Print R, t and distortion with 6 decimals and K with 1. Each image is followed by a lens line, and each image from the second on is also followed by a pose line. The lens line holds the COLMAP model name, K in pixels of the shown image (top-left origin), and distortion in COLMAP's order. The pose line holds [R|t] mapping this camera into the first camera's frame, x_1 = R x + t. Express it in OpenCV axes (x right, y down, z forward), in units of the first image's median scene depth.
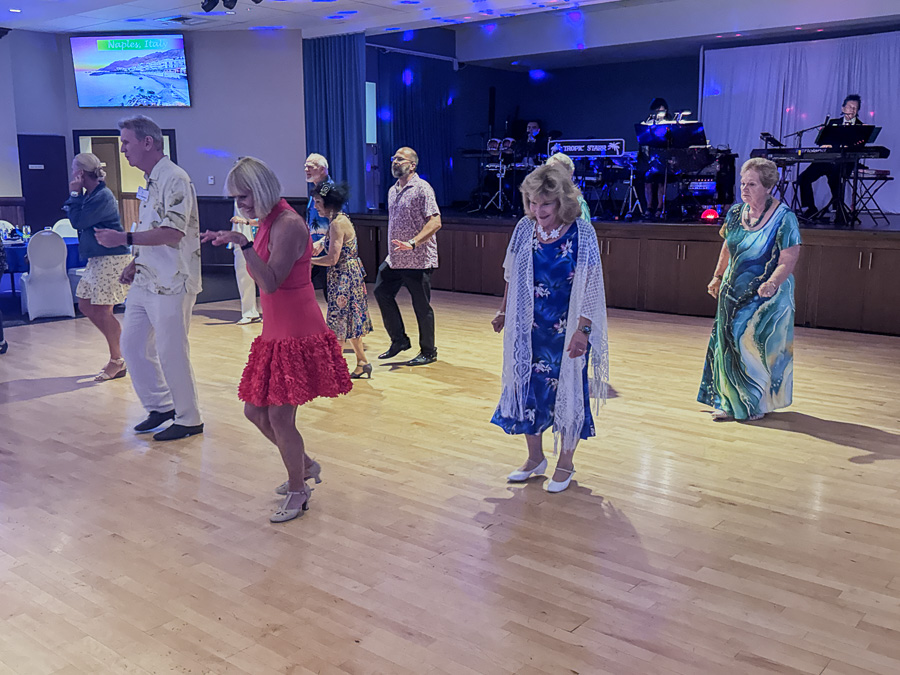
lens RADIAL K [[865.8, 0, 441.2], [0, 865.8, 320.2], [0, 0, 1]] dist [0.047003, 0.000000]
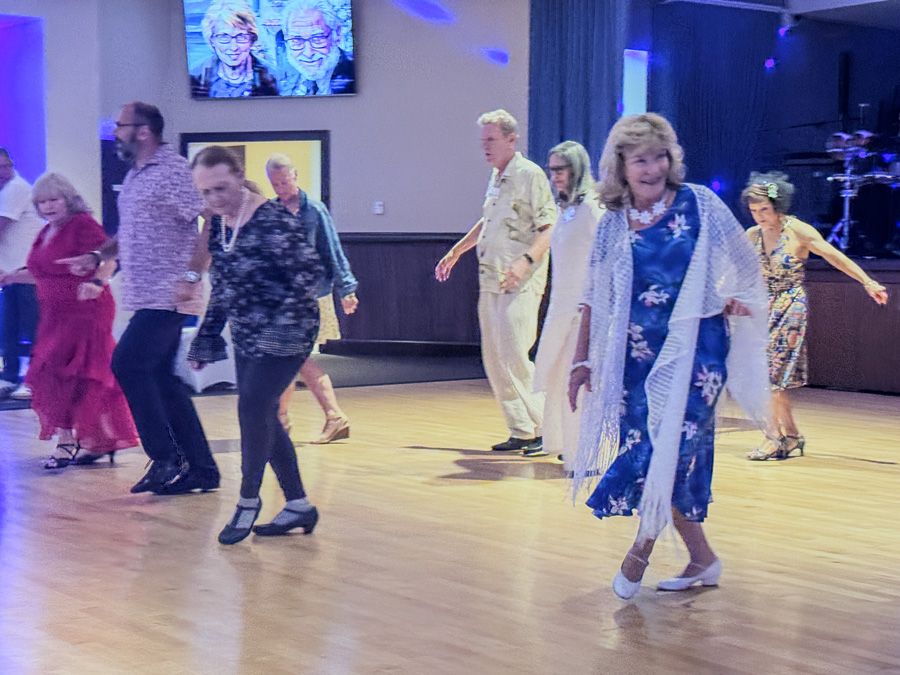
lens RADIAL K [[1801.7, 0, 470.7], [0, 1801.7, 294.7], [0, 0, 1]] dist [0.266500, 0.000000]
pose [[0.976924, 0.004725, -0.213535, 0.091726], [-0.038263, 0.987454, -0.153203, 0.106555], [0.210132, 0.157838, 0.964848, -0.253777]]
